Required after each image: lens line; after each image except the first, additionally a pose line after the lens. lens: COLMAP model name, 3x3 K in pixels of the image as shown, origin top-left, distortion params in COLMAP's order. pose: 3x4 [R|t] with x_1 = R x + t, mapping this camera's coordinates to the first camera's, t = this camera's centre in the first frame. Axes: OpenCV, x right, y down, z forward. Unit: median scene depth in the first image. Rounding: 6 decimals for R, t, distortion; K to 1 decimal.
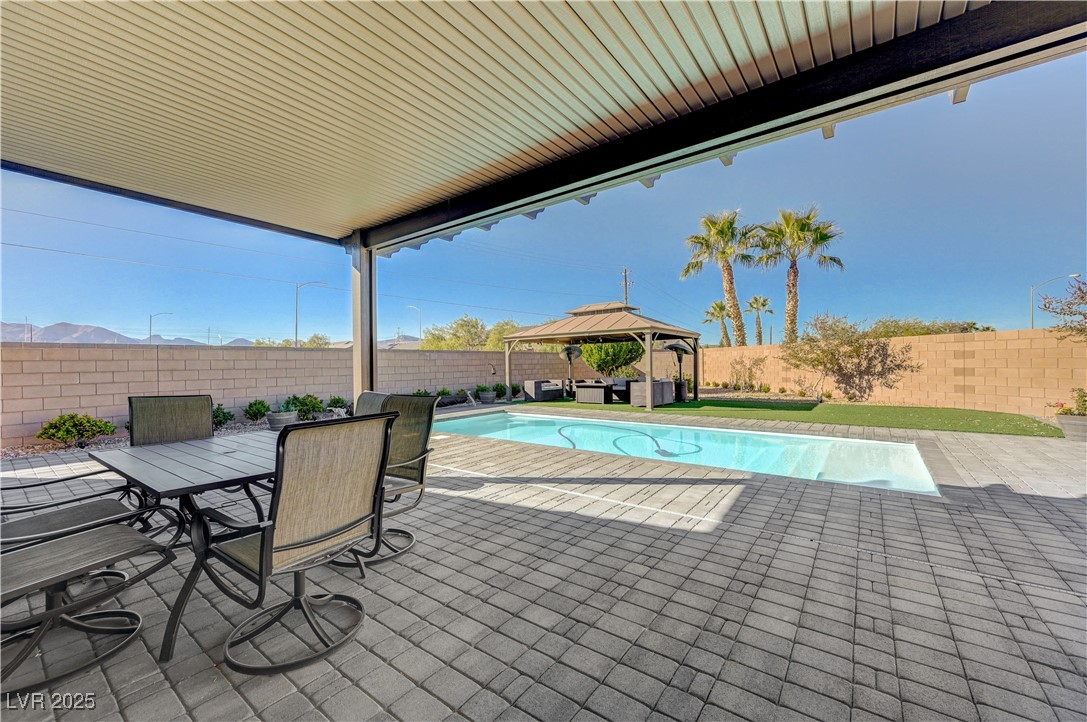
lens RADIAL K [[430.3, 0, 550.8], [0, 430.3, 359.8], [0, 0, 1]] dist [-0.001320, 0.000702]
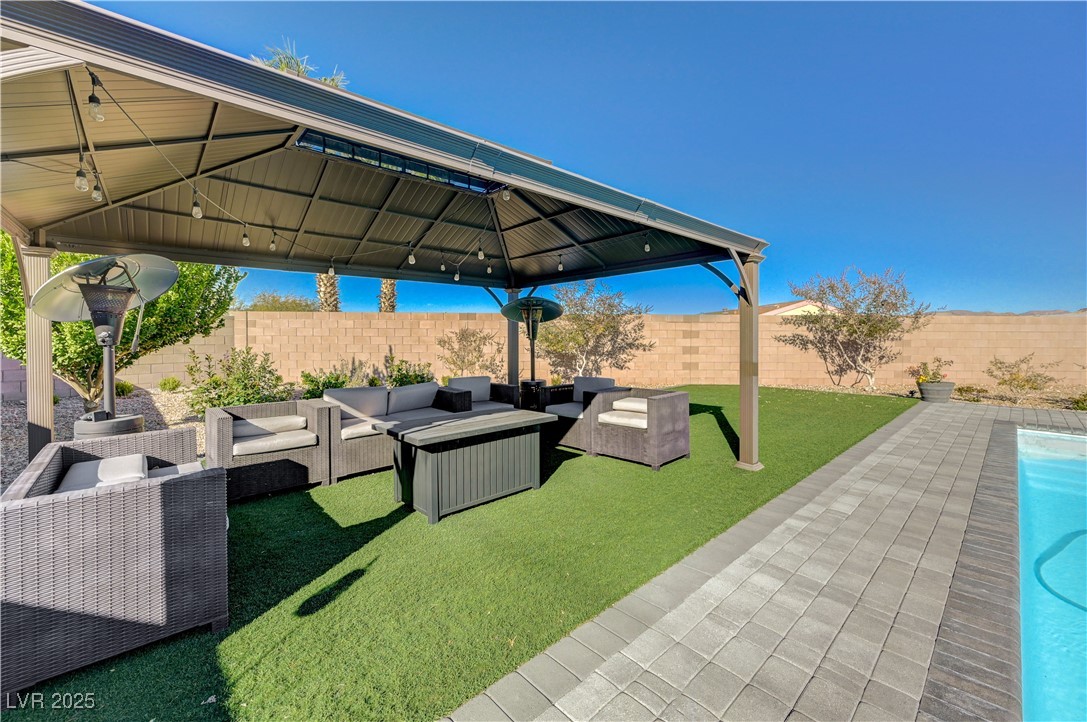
lens RADIAL K [[430.3, 0, 541.5], [0, 430.3, 353.9], [0, 0, 1]] dist [-0.001320, 0.000702]
pose [[0.187578, -0.026294, 0.981898, -0.140907], [-0.013213, 0.999484, 0.029289, 0.008368], [-0.982161, -0.018468, 0.187134, 0.924299]]
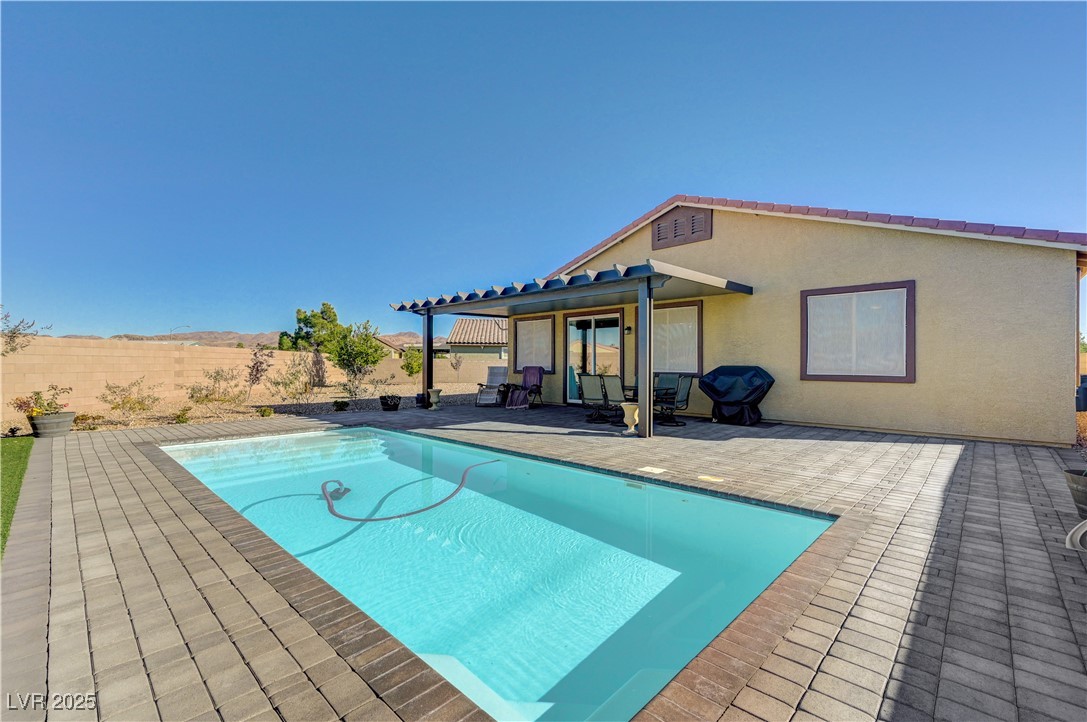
lens RADIAL K [[469.9, 0, 546.7], [0, 469.9, 361.6], [0, 0, 1]] dist [0.001981, -0.000137]
pose [[-0.992385, 0.011136, 0.122670, -0.103549], [0.009496, 0.999858, -0.013946, 0.009460], [-0.122808, -0.012675, -0.992349, 0.985155]]
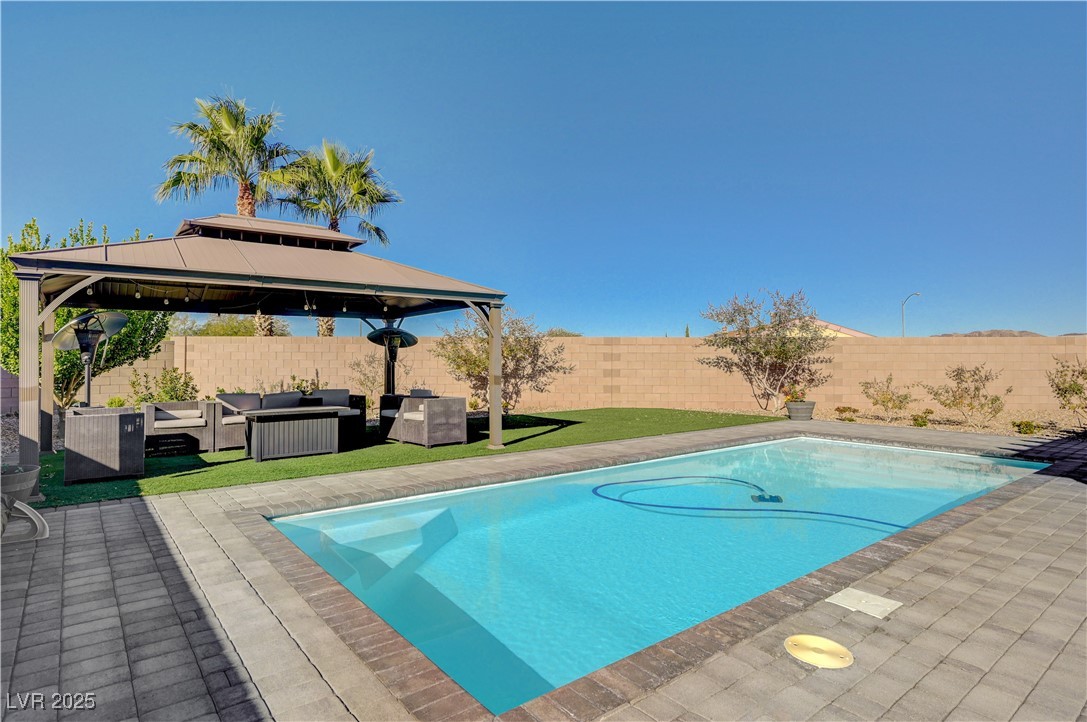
lens RADIAL K [[581.8, 0, 542.8], [0, 581.8, 357.4], [0, 0, 1]] dist [-0.004576, 0.000659]
pose [[0.258908, 0.019130, 0.965713, -0.388375], [-0.011491, 0.999794, -0.016725, 0.011978], [-0.965834, -0.006767, 0.259075, 0.625522]]
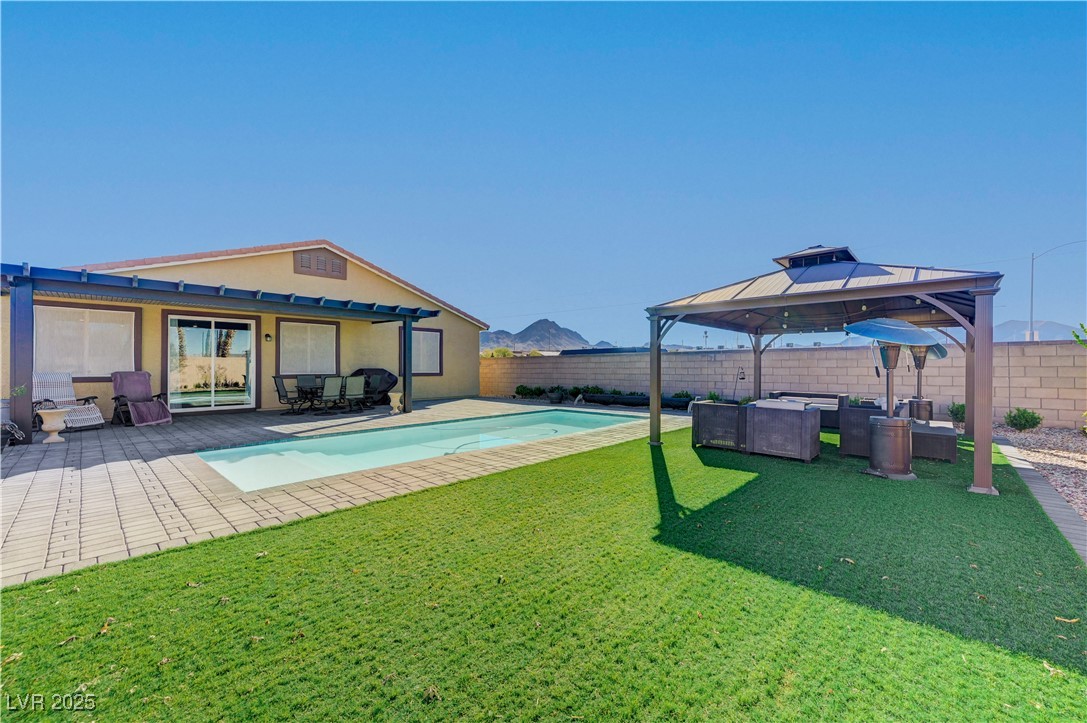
lens RADIAL K [[430.3, 0, 548.3], [0, 430.3, 362.8], [0, 0, 1]] dist [-0.001320, 0.000702]
pose [[-0.105582, 0.003177, -0.994405, 0.715032], [0.012091, 0.999925, 0.001911, -0.002719], [0.994337, -0.011821, -0.105613, 0.755059]]
